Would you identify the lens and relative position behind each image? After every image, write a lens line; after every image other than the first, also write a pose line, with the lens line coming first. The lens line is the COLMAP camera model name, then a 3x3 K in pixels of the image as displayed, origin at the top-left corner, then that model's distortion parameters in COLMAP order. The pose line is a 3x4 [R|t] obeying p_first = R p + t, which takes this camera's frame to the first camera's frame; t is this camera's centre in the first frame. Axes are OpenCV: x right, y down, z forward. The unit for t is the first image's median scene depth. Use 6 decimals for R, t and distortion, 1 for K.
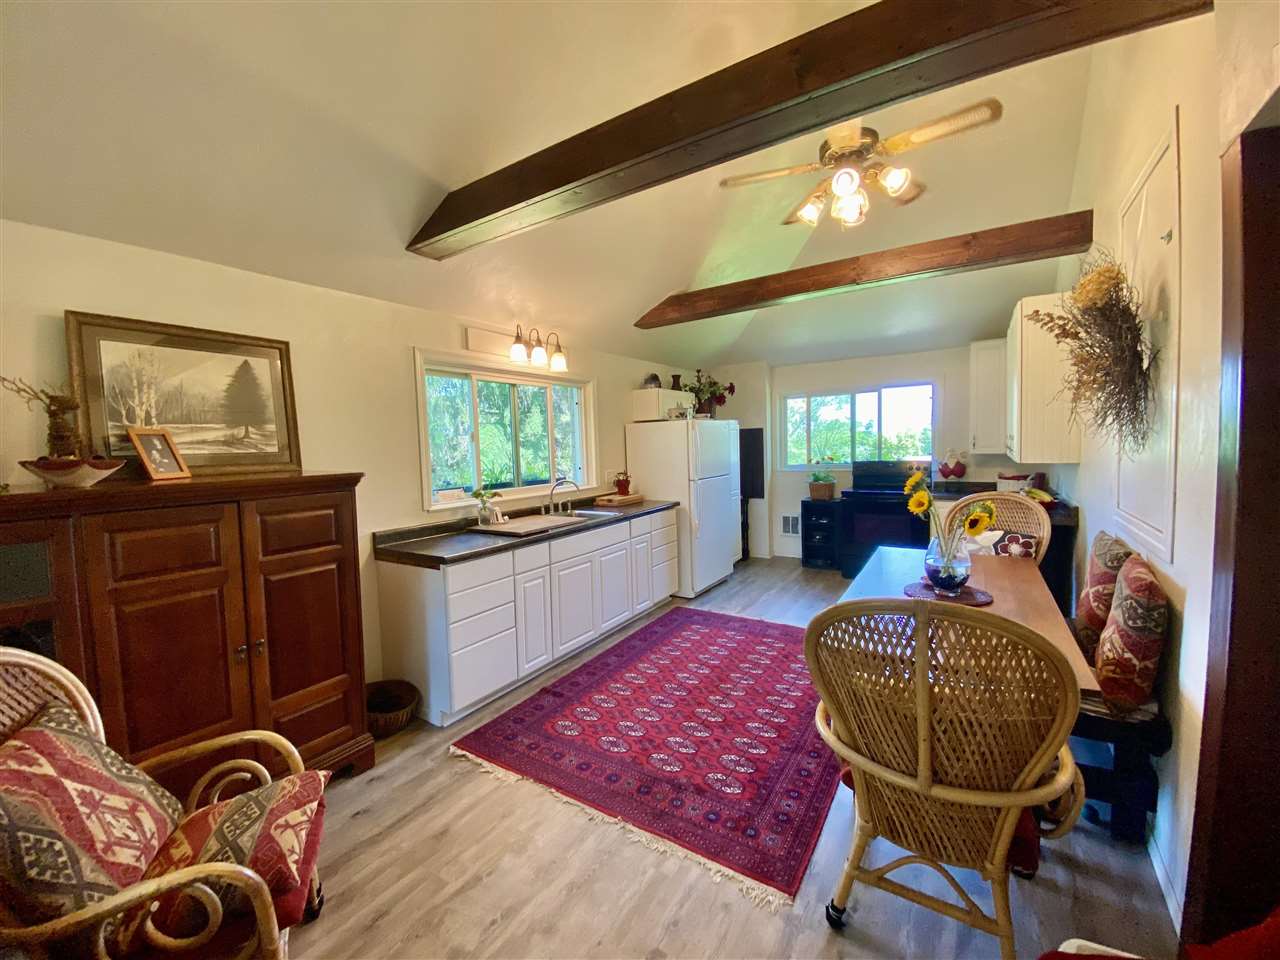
lens RADIAL K [[514.0, 0, 640.0], [0, 514.0, 480.0], [0, 0, 1]] dist [0.019350, -0.000145]
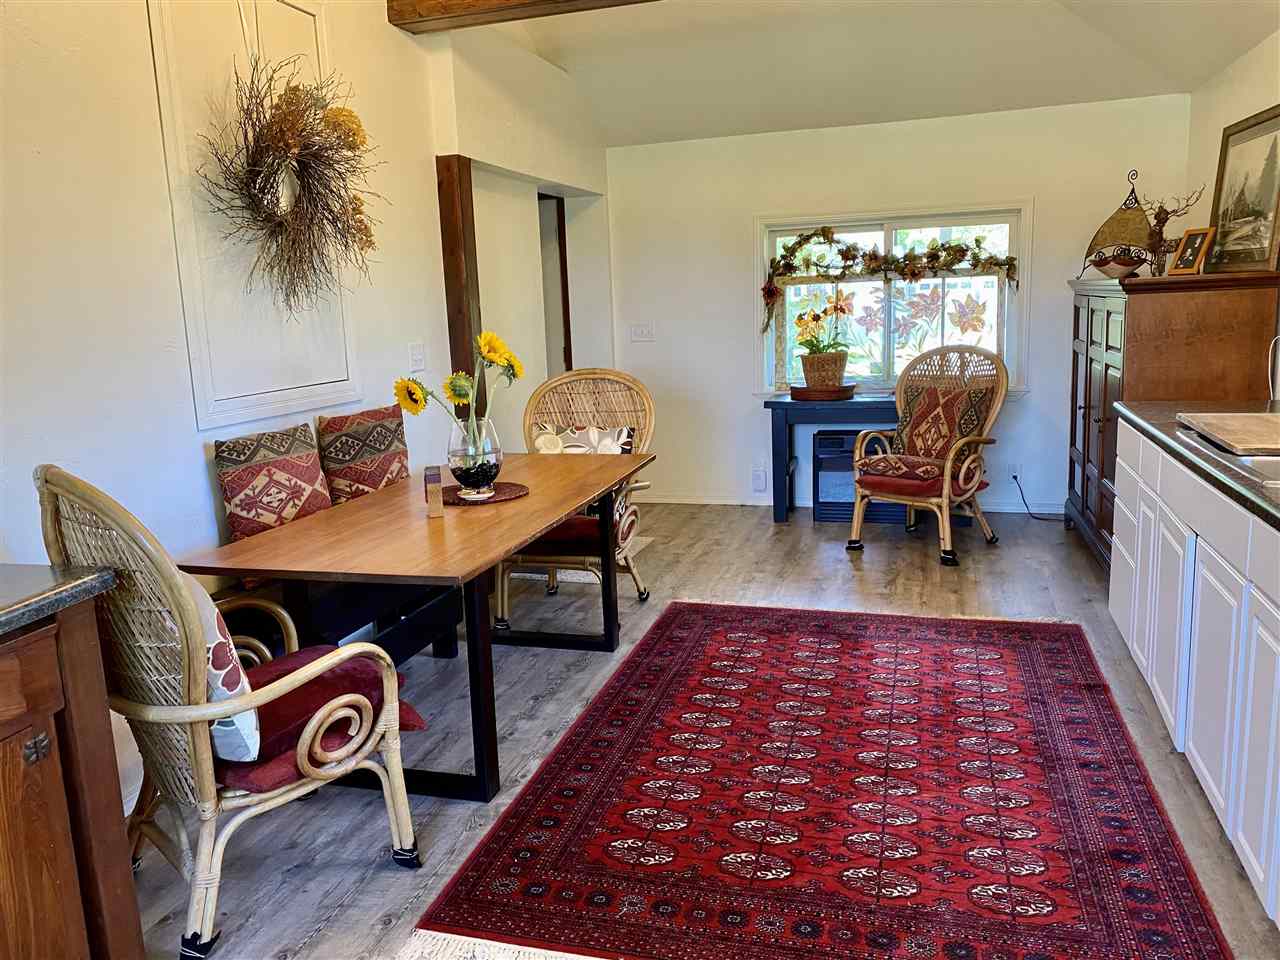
lens RADIAL K [[977.5, 0, 640.0], [0, 977.5, 480.0], [0, 0, 1]] dist [0.120804, -0.188516]
pose [[-0.957288, 0.112213, -0.266472, 0.412743], [0.040930, 0.964930, 0.259298, -0.085239], [0.286223, 0.237316, -0.928309, 1.317955]]
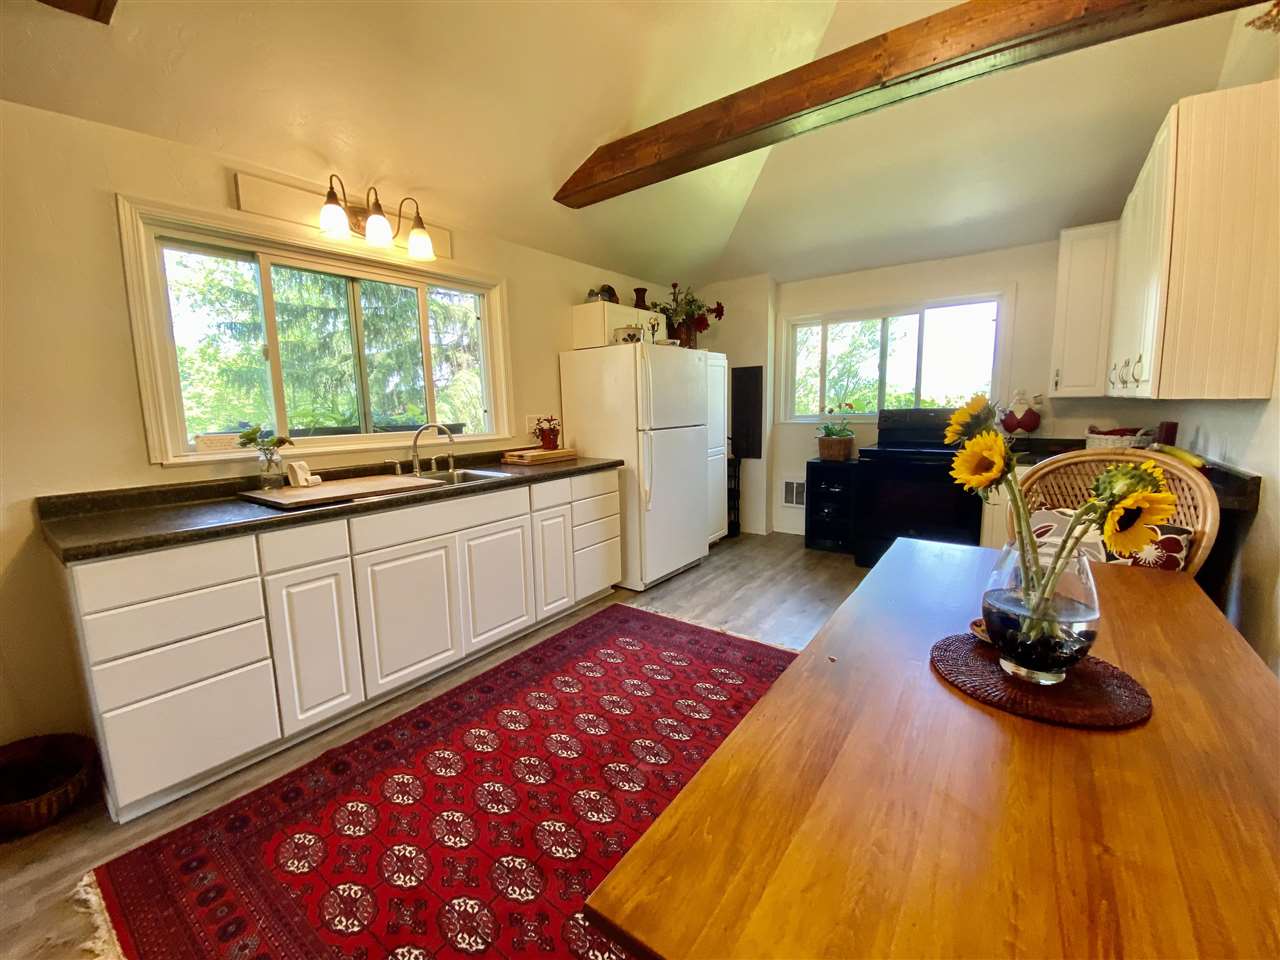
lens RADIAL K [[515.2, 0, 640.0], [0, 515.2, 480.0], [0, 0, 1]] dist [-0.000900, -0.000423]
pose [[0.997539, 0.018633, -0.067599, 0.163934], [-0.013376, 0.996910, 0.077403, 0.016261], [0.068833, -0.076308, 0.994706, 0.314253]]
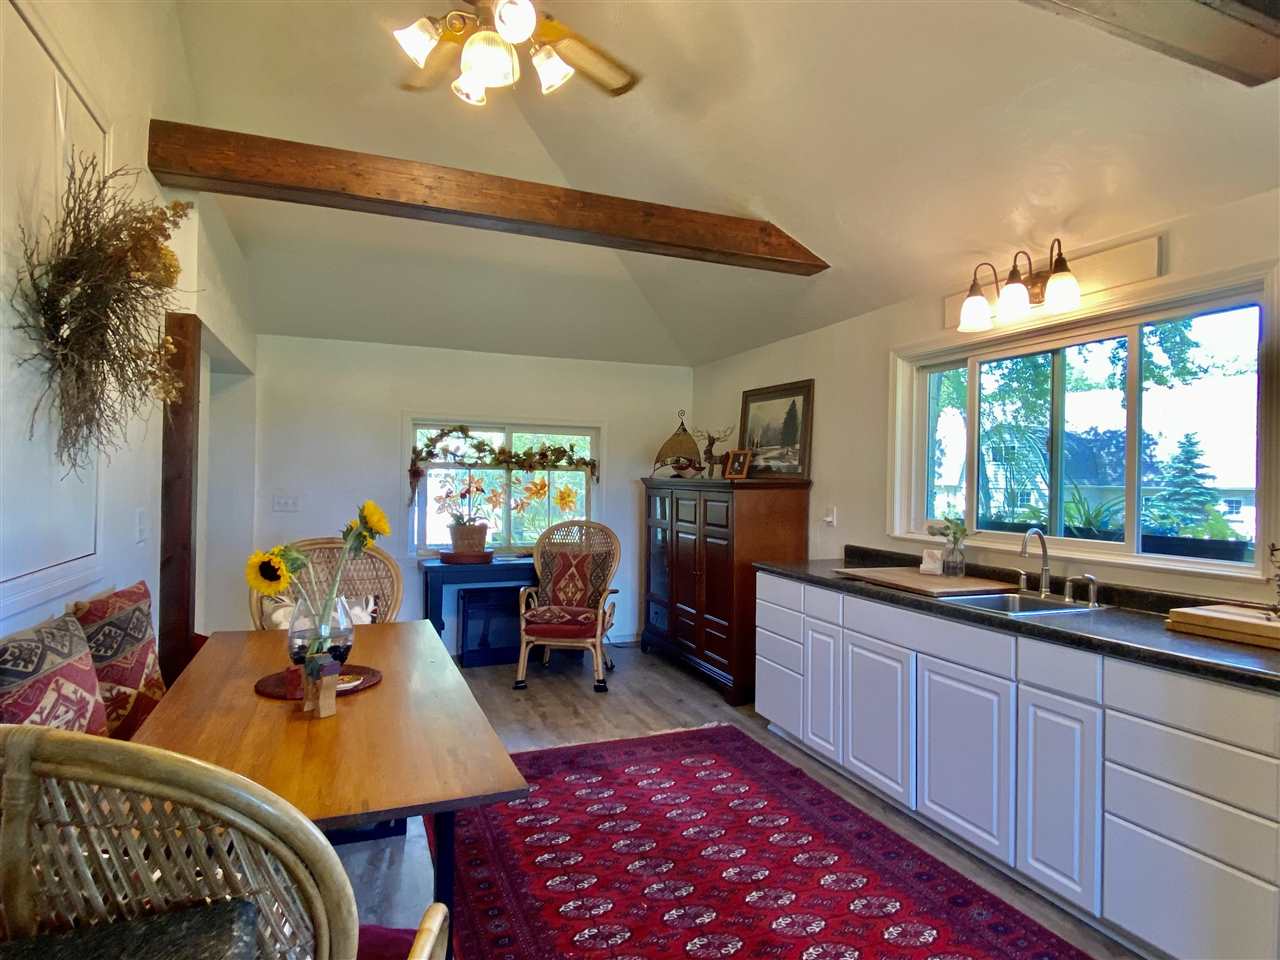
lens RADIAL K [[724.8, 0, 640.0], [0, 724.8, 480.0], [0, 0, 1]] dist [0.049034, -0.060005]
pose [[-0.582642, 0.017864, -0.812533, 0.614153], [-0.061788, 0.995891, 0.066202, -0.065980], [0.810377, 0.088777, -0.579144, 1.023452]]
